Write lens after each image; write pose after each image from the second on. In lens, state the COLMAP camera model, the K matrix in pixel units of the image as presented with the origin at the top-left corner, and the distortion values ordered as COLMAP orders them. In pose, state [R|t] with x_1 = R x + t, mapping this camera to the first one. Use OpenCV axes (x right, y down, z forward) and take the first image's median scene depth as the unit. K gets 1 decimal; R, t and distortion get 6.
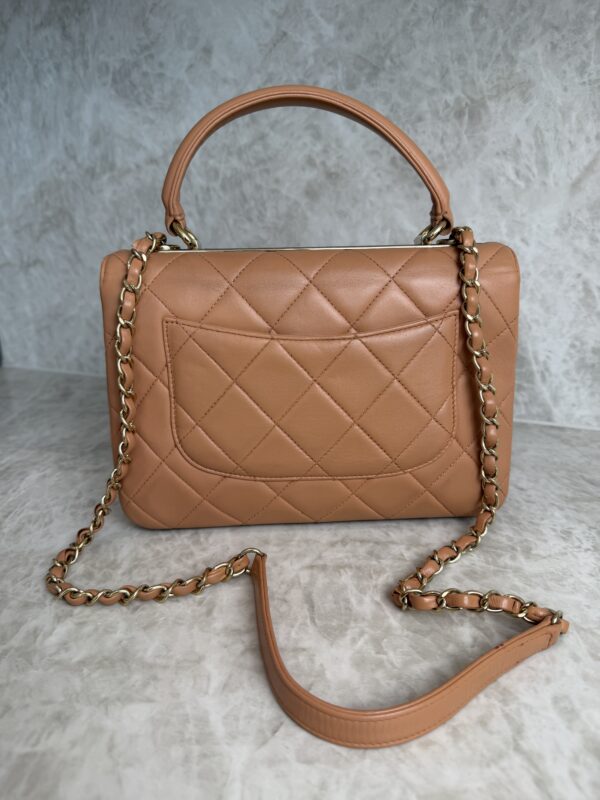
lens RADIAL K [[580.2, 0, 302.4], [0, 580.2, 401.9], [0, 0, 1]] dist [-0.026377, 0.004171]
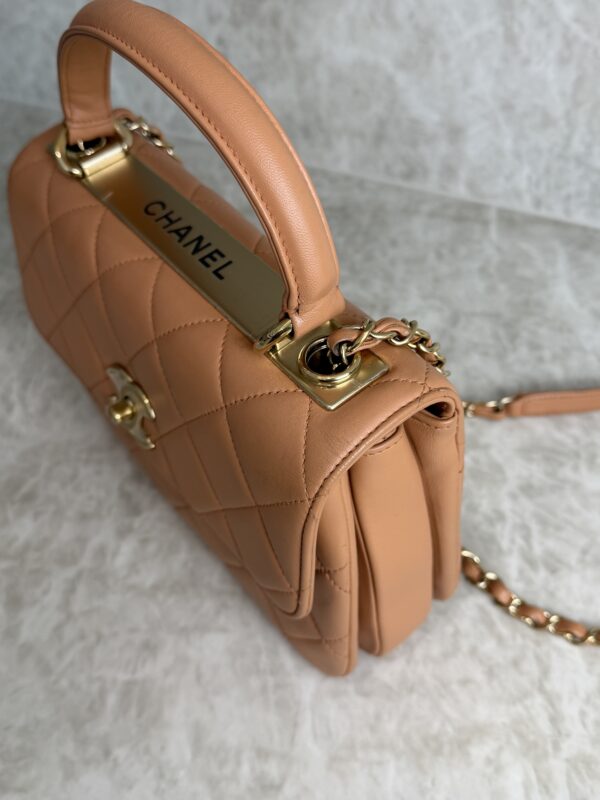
lens RADIAL K [[794.7, 0, 303.8], [0, 794.7, 393.5], [0, 0, 1]] dist [-0.008335, -0.055170]
pose [[0.999702, 0.017982, -0.016533, -0.044664], [-0.007983, 0.880163, 0.474605, -0.312874], [0.023086, -0.474331, 0.880044, -0.073279]]
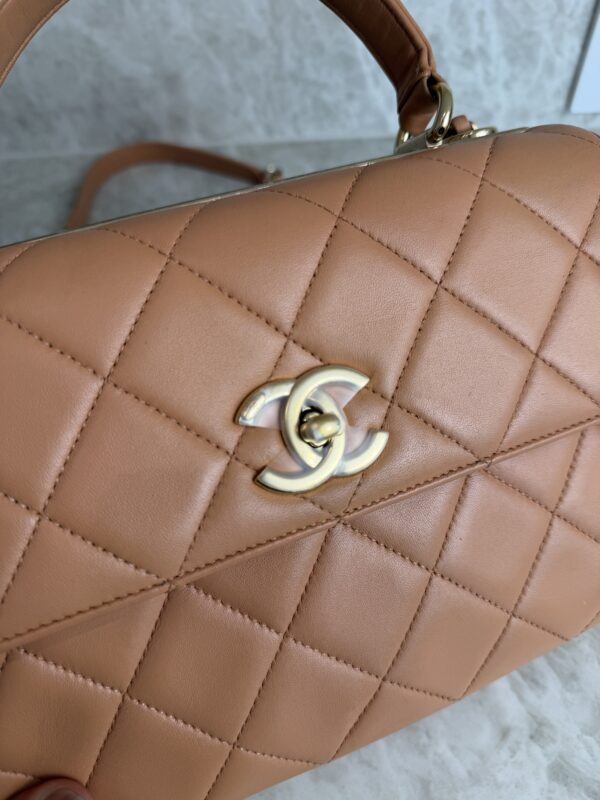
lens RADIAL K [[601.2, 0, 302.0], [0, 601.2, 398.6], [0, 0, 1]] dist [-0.072476, 0.033907]
pose [[0.905988, -0.337956, 0.254893, -0.052742], [0.145405, 0.813976, 0.562405, -0.172270], [-0.397545, -0.472470, 0.786594, 0.172549]]
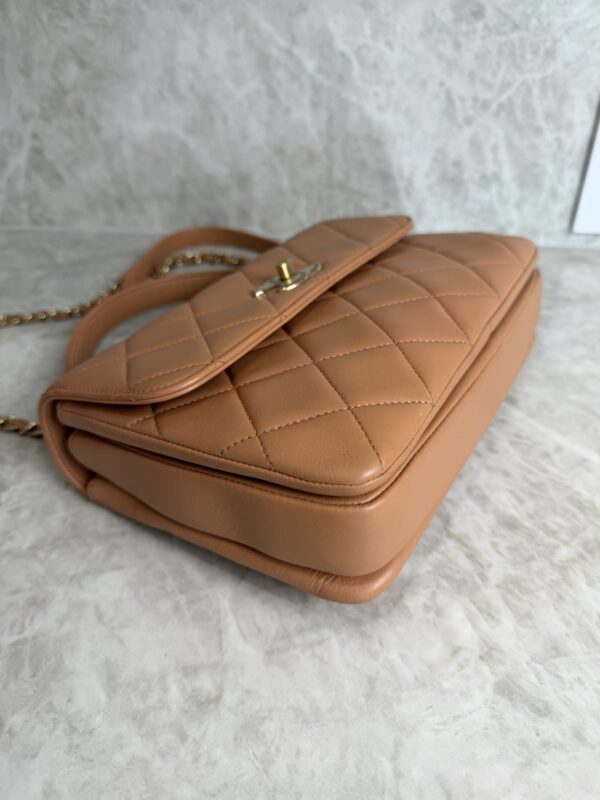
lens RADIAL K [[594.9, 0, 297.6], [0, 594.9, 398.2], [0, 0, 1]] dist [-0.064520, 0.030746]
pose [[0.955258, -0.155766, 0.251435, -0.088140], [0.074355, 0.949258, 0.305582, -0.033263], [-0.286276, -0.273214, 0.918368, 0.010794]]
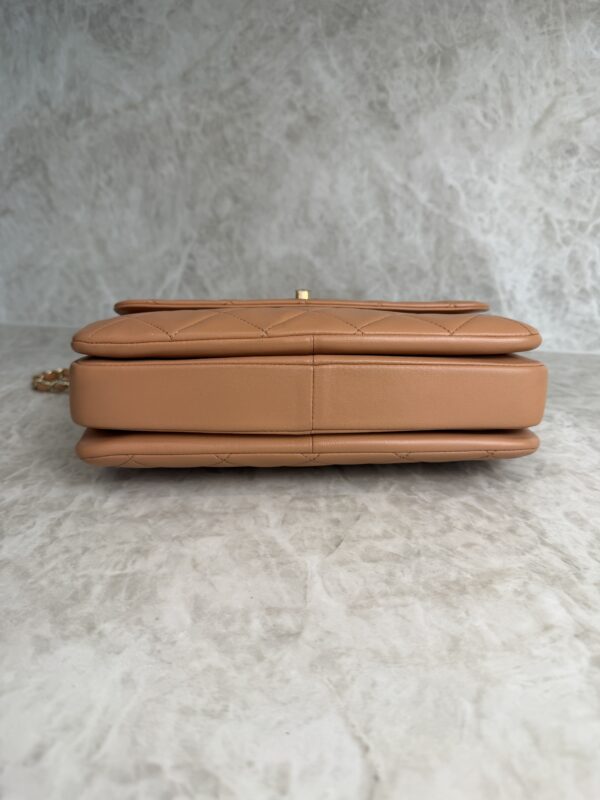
lens RADIAL K [[584.4, 0, 300.4], [0, 584.4, 399.9], [0, 0, 1]] dist [-0.033974, 0.008696]
pose [[0.993877, -0.027043, 0.107131, -0.109144], [0.026233, 0.999616, 0.008967, 0.124432], [-0.107332, -0.006102, 0.994204, -0.062610]]
